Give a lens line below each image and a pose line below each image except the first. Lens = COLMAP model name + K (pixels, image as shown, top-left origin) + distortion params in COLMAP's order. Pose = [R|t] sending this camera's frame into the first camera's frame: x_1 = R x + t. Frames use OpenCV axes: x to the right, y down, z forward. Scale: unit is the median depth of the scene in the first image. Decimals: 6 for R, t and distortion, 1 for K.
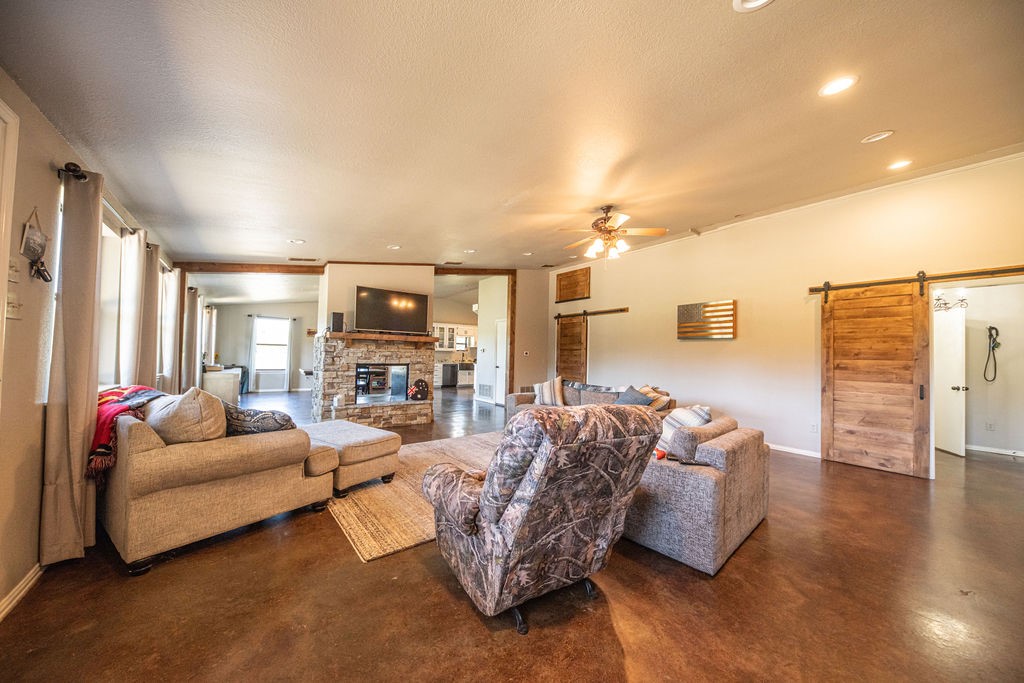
lens RADIAL K [[354.4, 0, 512.3], [0, 354.4, 346.2], [0, 0, 1]] dist [0.012069, -0.007140]
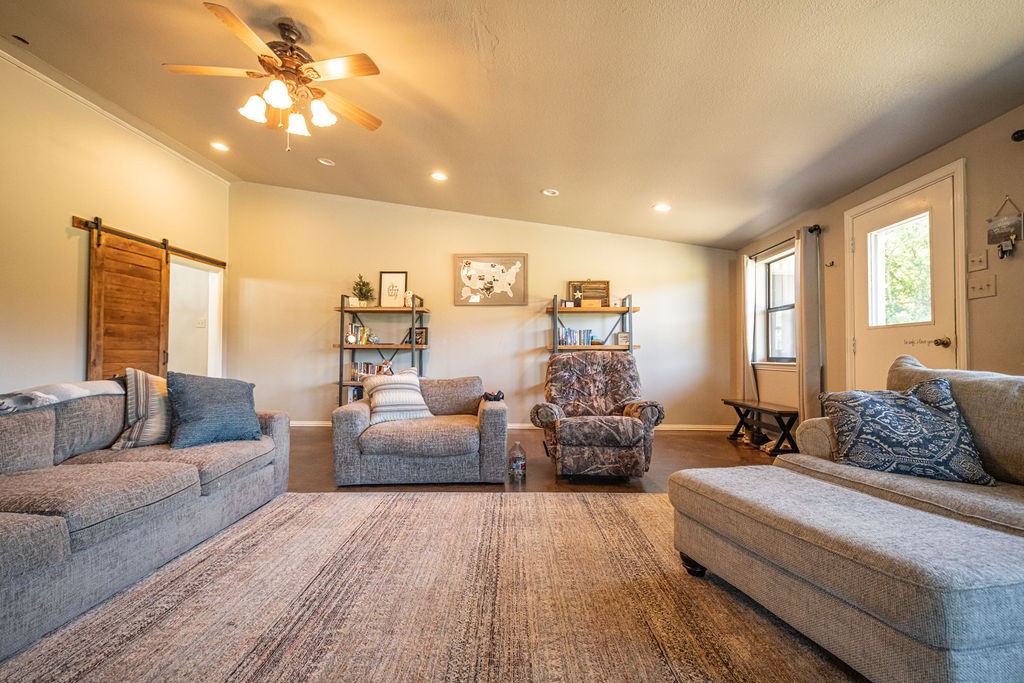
lens RADIAL K [[458.3, 0, 513.3], [0, 458.3, 344.7], [0, 0, 1]] dist [0.017173, -0.006397]
pose [[-0.779751, -0.015221, 0.625905, -0.284149], [-0.038135, 0.999003, -0.023215, 0.051967], [-0.624928, -0.041971, -0.779553, 0.860246]]
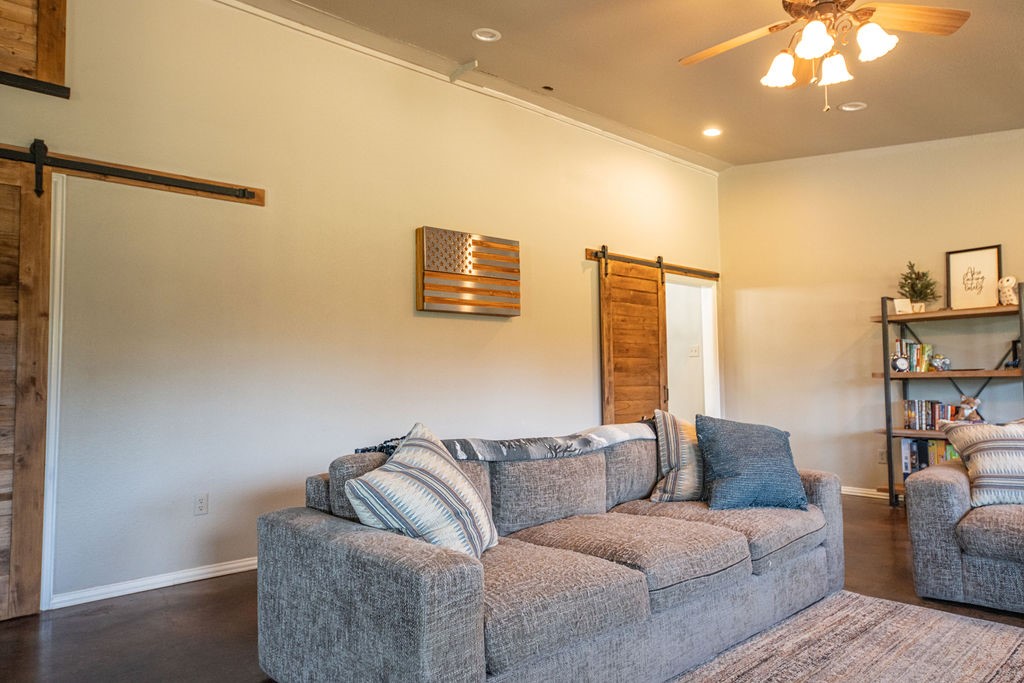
lens RADIAL K [[660.8, 0, 514.3], [0, 660.8, 347.2], [0, 0, 1]] dist [0.003332, 0.023350]
pose [[-0.069624, 0.034916, 0.996962, -0.273319], [-0.011728, 0.999290, -0.035816, 0.046655], [-0.997504, -0.014186, -0.069165, 0.904770]]
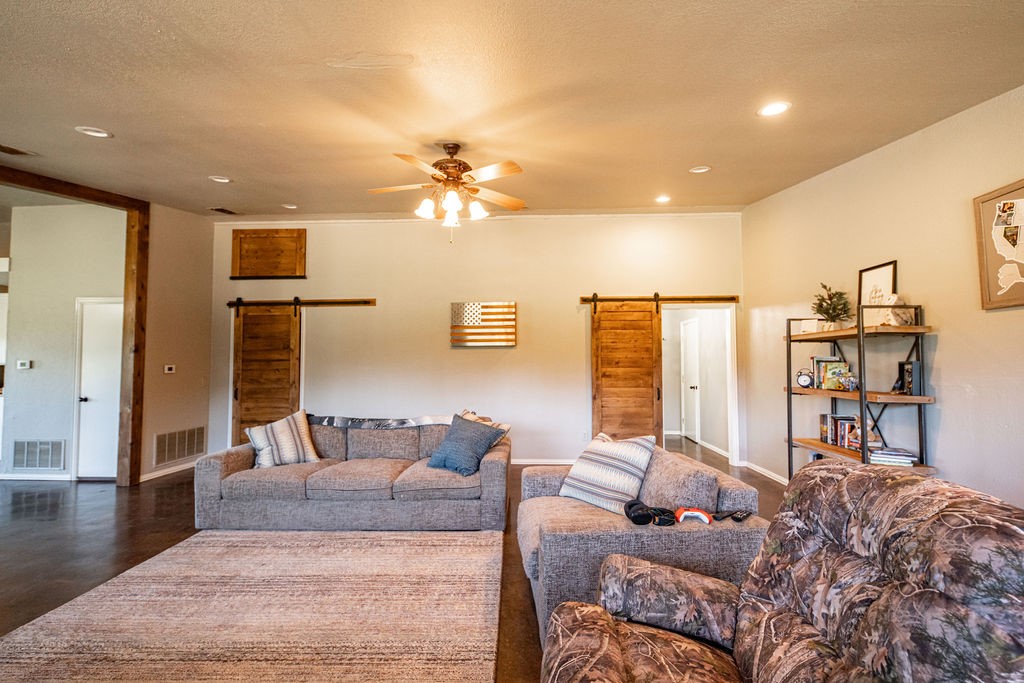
lens RADIAL K [[443.9, 0, 513.6], [0, 443.9, 345.7], [0, 0, 1]] dist [0.002381, -0.000257]
pose [[0.634960, 0.008347, 0.772500, -0.190417], [-0.001336, 0.999952, -0.009706, -0.010504], [-0.772543, 0.005131, 0.634941, 0.260676]]
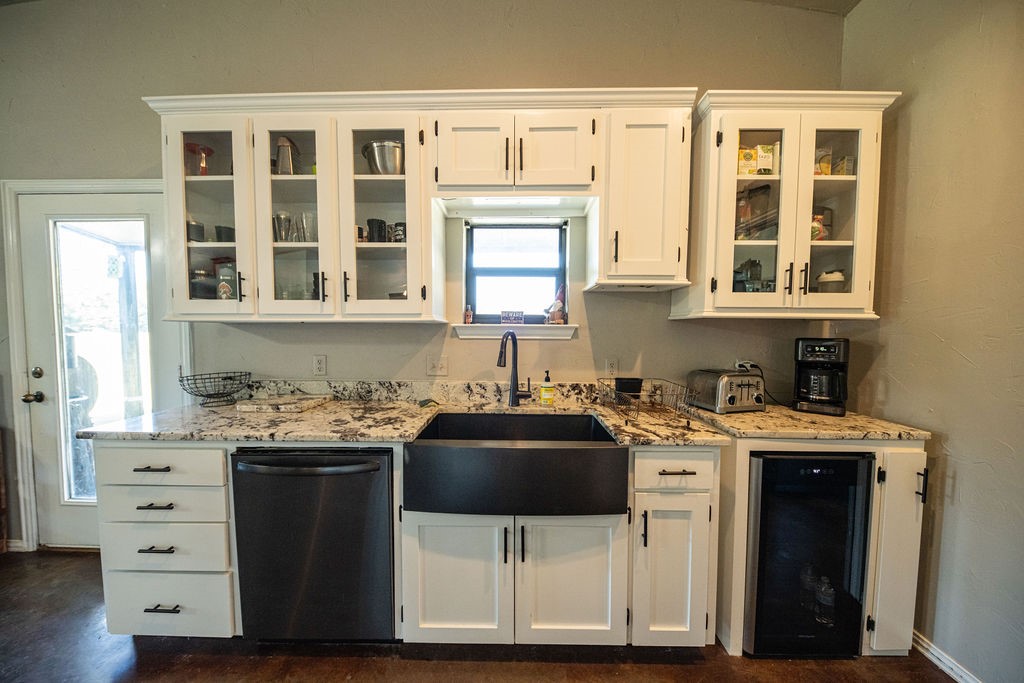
lens RADIAL K [[354.4, 0, 512.3], [0, 354.4, 346.2], [0, 0, 1]] dist [0.012069, -0.007140]
pose [[0.791524, 0.012333, -0.611014, -0.130808], [0.031227, 0.997674, 0.060590, 0.032763], [0.610340, -0.067039, 0.789298, 1.963633]]
